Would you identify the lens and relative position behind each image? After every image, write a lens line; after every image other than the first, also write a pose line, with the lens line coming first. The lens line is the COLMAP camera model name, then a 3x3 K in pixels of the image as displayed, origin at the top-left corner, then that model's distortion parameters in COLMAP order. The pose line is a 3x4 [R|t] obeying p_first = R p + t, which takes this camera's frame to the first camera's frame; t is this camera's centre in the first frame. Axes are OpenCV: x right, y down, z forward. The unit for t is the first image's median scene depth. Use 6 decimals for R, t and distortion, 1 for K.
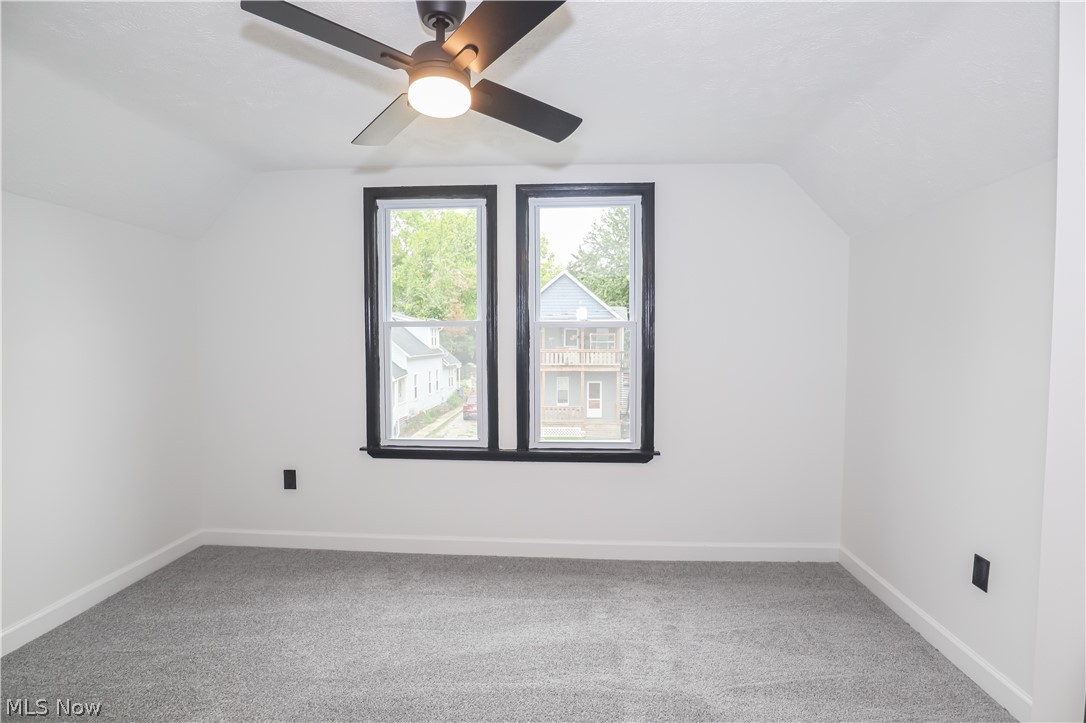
lens RADIAL K [[570.3, 0, 536.7], [0, 570.3, 357.9], [0, 0, 1]] dist [-0.018862, 0.005328]
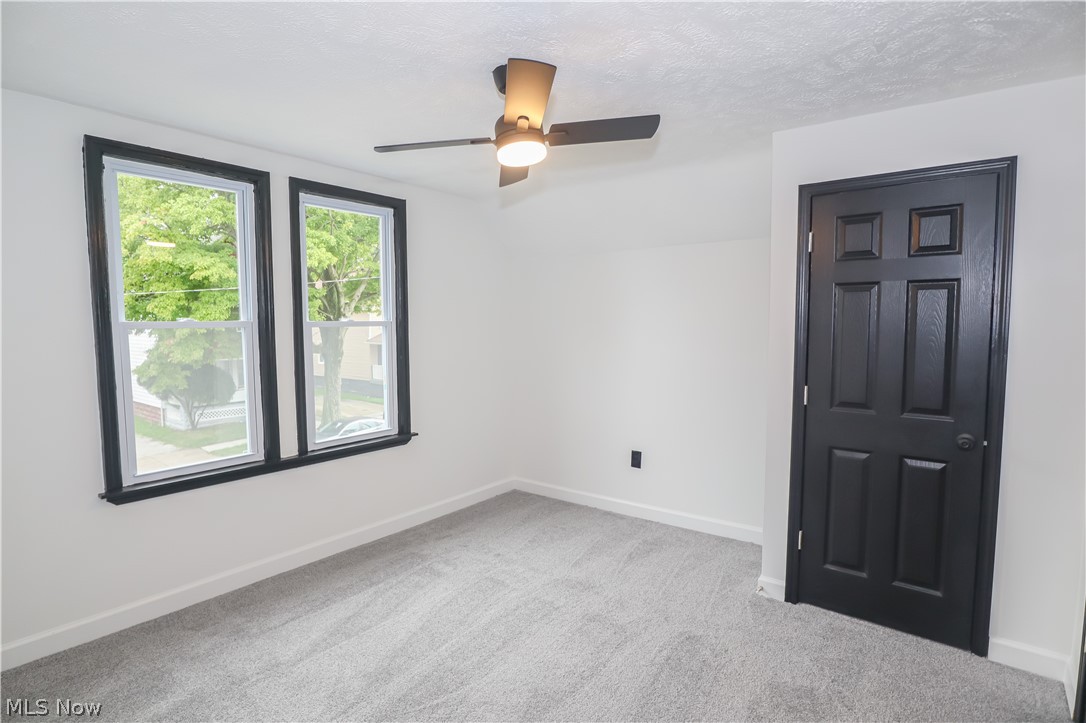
lens RADIAL K [[570.3, 0, 539.7], [0, 570.3, 360.9], [0, 0, 1]] dist [-0.018862, 0.005328]
pose [[0.563290, -0.058588, 0.824179, -0.589258], [0.036856, 0.998272, 0.045775, -0.026201], [-0.825437, 0.004592, 0.564476, 0.127086]]
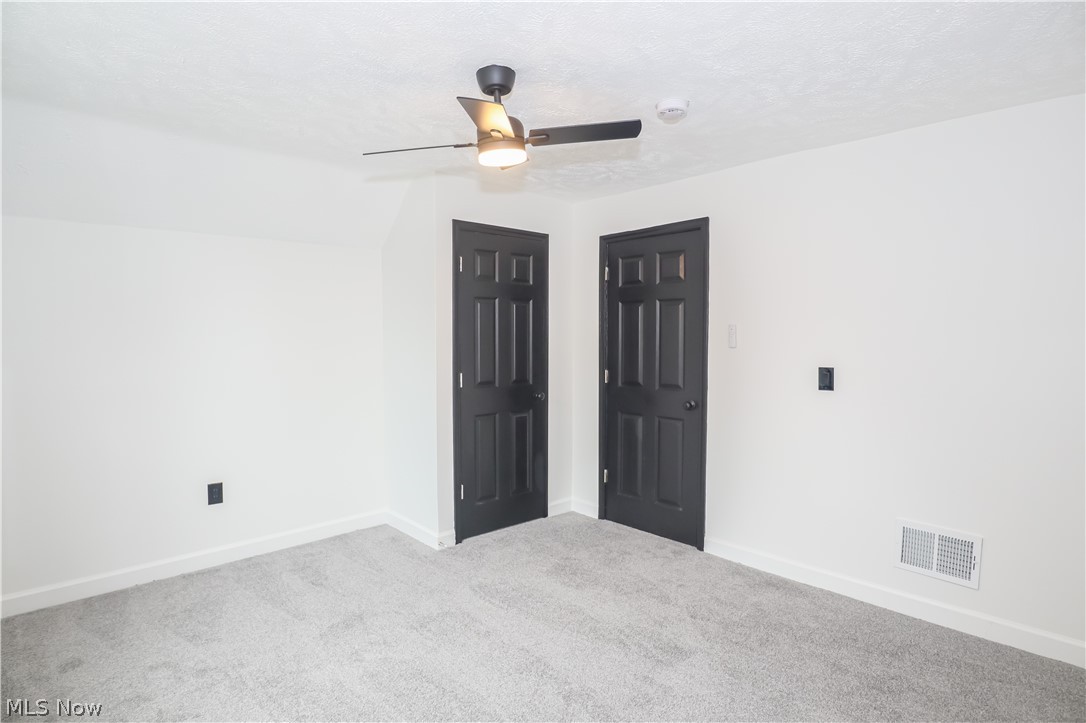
lens RADIAL K [[570.3, 0, 540.5], [0, 570.3, 365.2], [0, 0, 1]] dist [-0.018862, 0.005328]
pose [[-0.731715, -0.037500, 0.680579, -0.541679], [0.027215, 0.996082, 0.084143, -0.038101], [-0.681068, 0.080090, -0.727827, 0.945744]]
